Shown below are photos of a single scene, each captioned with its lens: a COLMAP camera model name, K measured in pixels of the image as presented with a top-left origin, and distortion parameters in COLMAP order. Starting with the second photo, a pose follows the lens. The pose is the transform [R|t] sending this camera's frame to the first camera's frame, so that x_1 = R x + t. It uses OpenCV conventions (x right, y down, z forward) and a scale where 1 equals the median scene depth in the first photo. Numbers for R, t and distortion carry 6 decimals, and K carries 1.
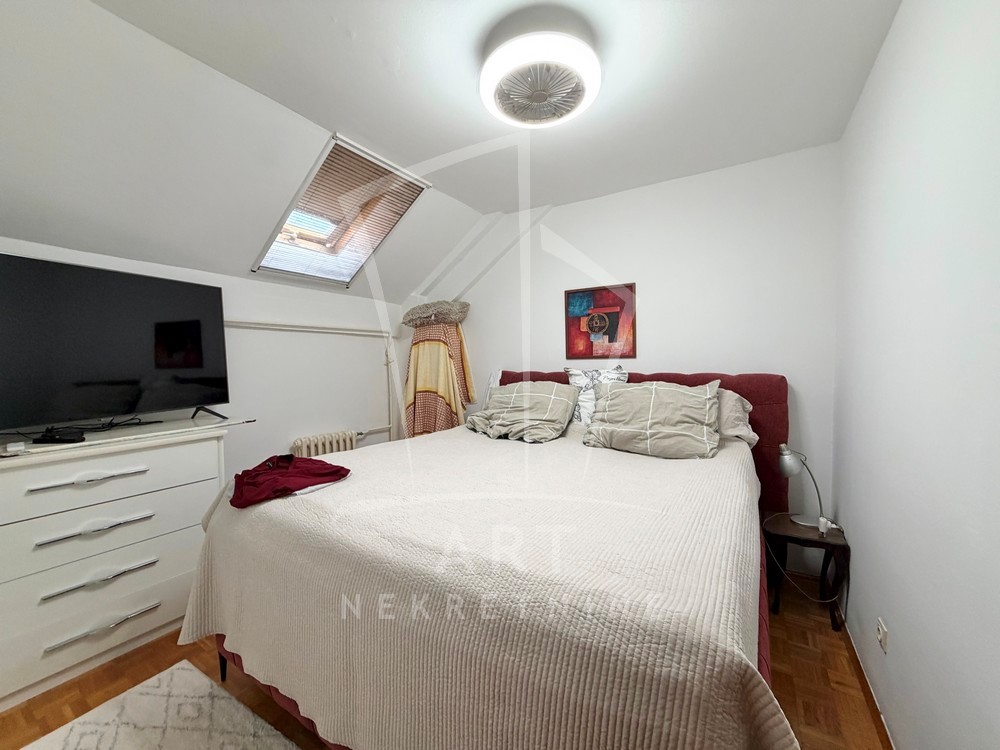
lens RADIAL K [[397.5, 0, 495.5], [0, 397.5, 376.0], [0, 0, 1]] dist [-0.001032, 0.000306]
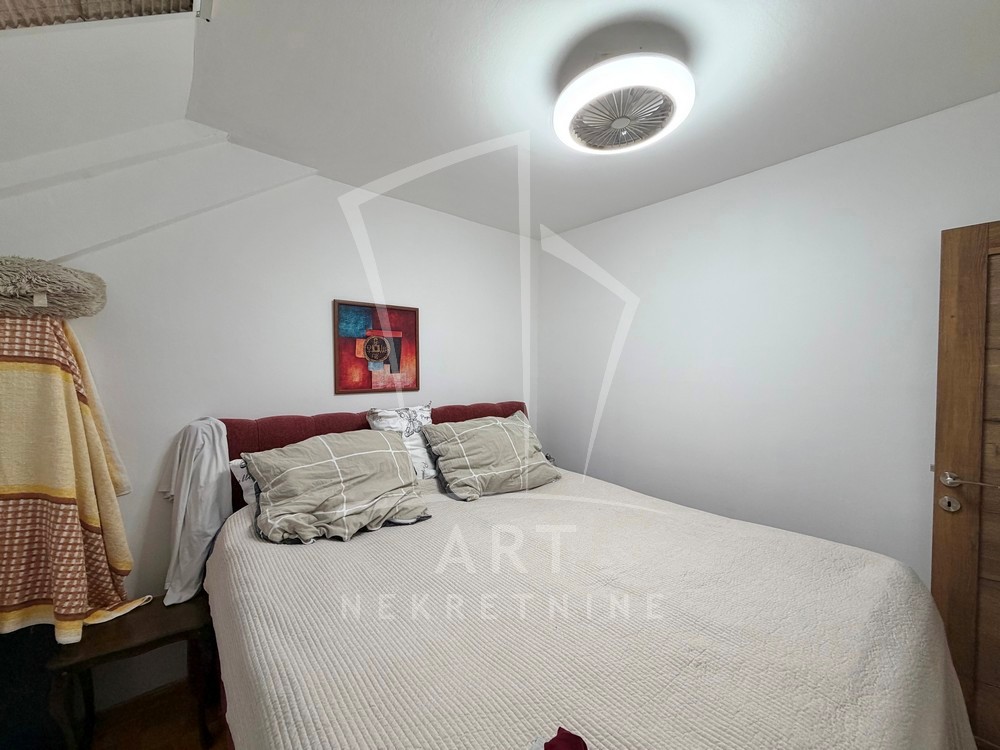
lens RADIAL K [[397.5, 0, 495.5], [0, 397.5, 376.0], [0, 0, 1]] dist [-0.001032, 0.000306]
pose [[0.291682, -0.013986, 0.956413, -0.449365], [0.018836, 0.999783, 0.008876, -0.080245], [-0.956330, 0.015426, 0.291882, 0.535833]]
